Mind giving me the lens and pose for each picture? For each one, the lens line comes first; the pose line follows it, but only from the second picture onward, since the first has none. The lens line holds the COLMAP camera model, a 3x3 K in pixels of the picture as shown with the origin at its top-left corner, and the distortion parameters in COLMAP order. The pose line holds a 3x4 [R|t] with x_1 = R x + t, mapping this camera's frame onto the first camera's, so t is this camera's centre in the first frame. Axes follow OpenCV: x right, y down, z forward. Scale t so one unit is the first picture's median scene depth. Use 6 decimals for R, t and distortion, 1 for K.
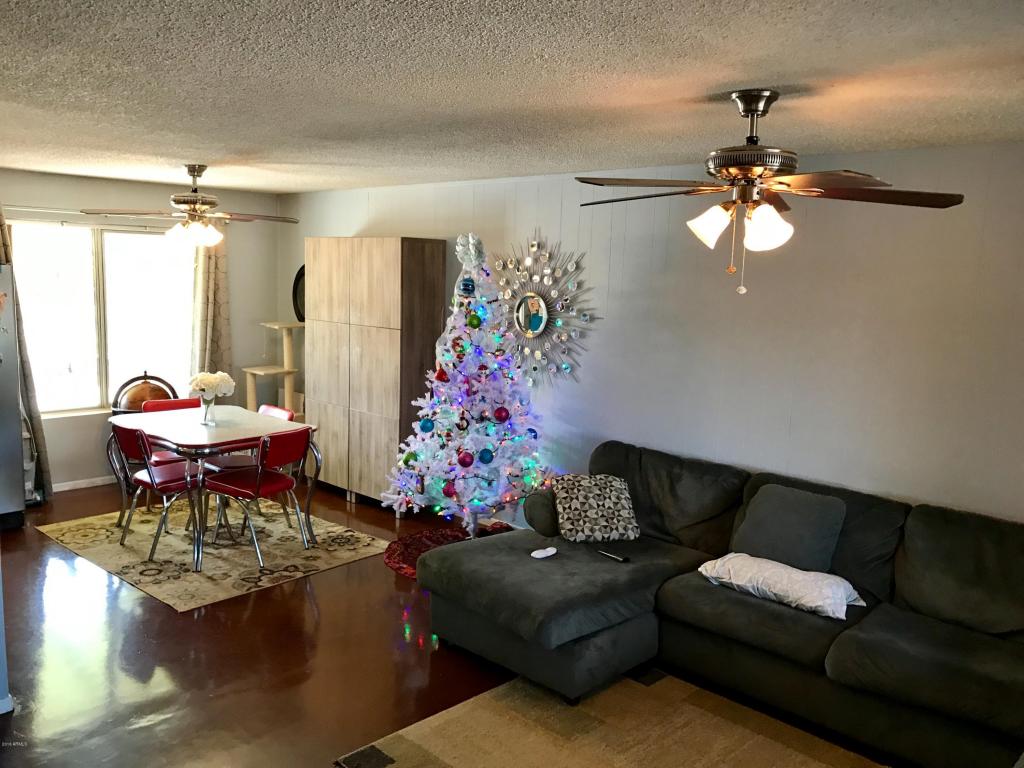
lens RADIAL K [[832.1, 0, 513.9], [0, 832.1, 374.9], [0, 0, 1]] dist [0.015827, -0.011283]
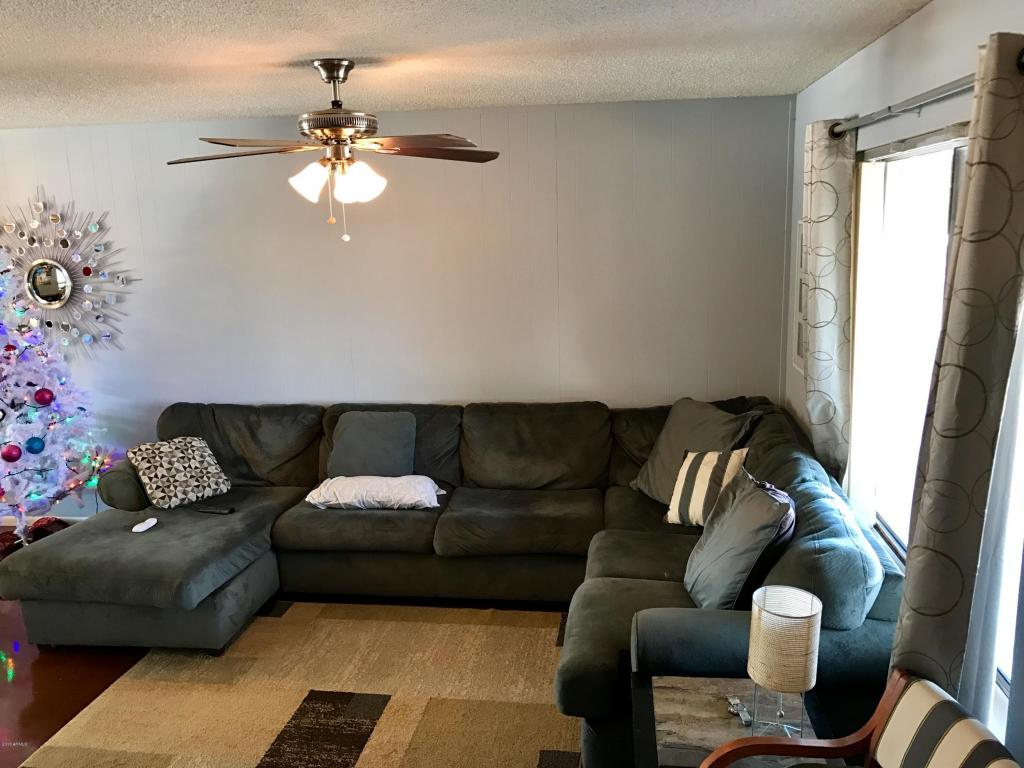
lens RADIAL K [[832.1, 0, 513.9], [0, 832.1, 374.9], [0, 0, 1]] dist [0.015827, -0.011283]
pose [[0.807695, -0.162078, 0.566886, -0.125959], [0.128027, 0.986746, 0.099709, -0.000994], [-0.575533, -0.007958, 0.817740, -0.036158]]
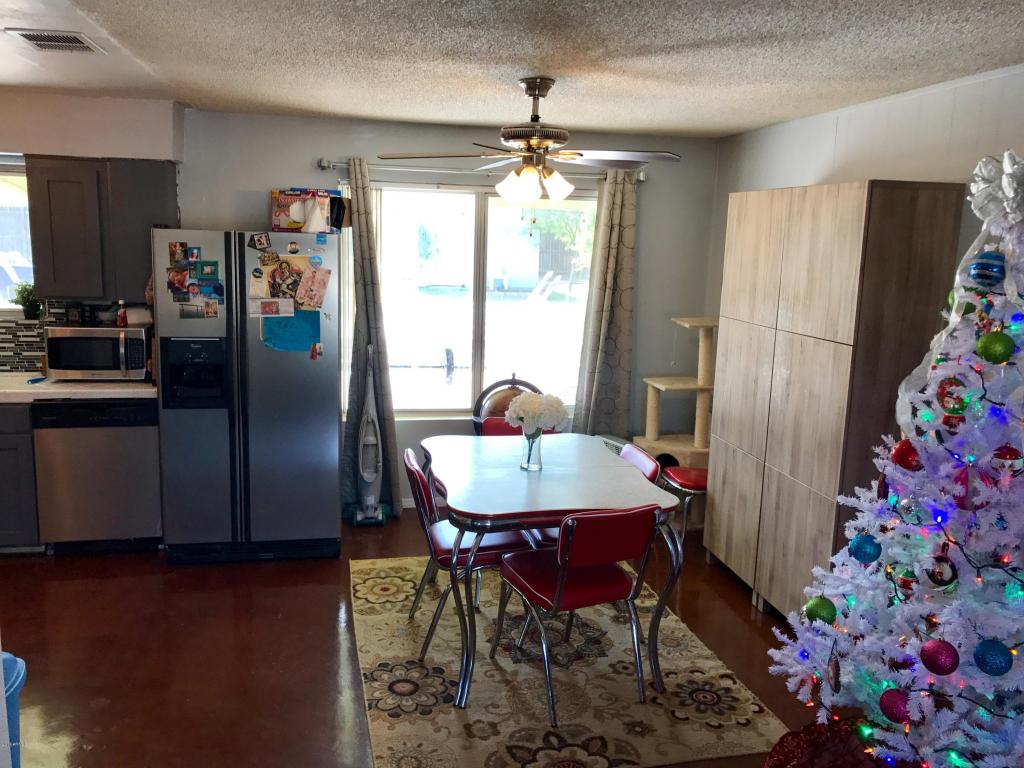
lens RADIAL K [[832.1, 0, 513.9], [0, 832.1, 374.9], [0, 0, 1]] dist [0.015827, -0.011283]
pose [[0.819200, 0.088391, -0.566655, -0.004215], [-0.078329, 0.996037, 0.042130, -0.054150], [0.568133, 0.009872, 0.822877, 0.541314]]
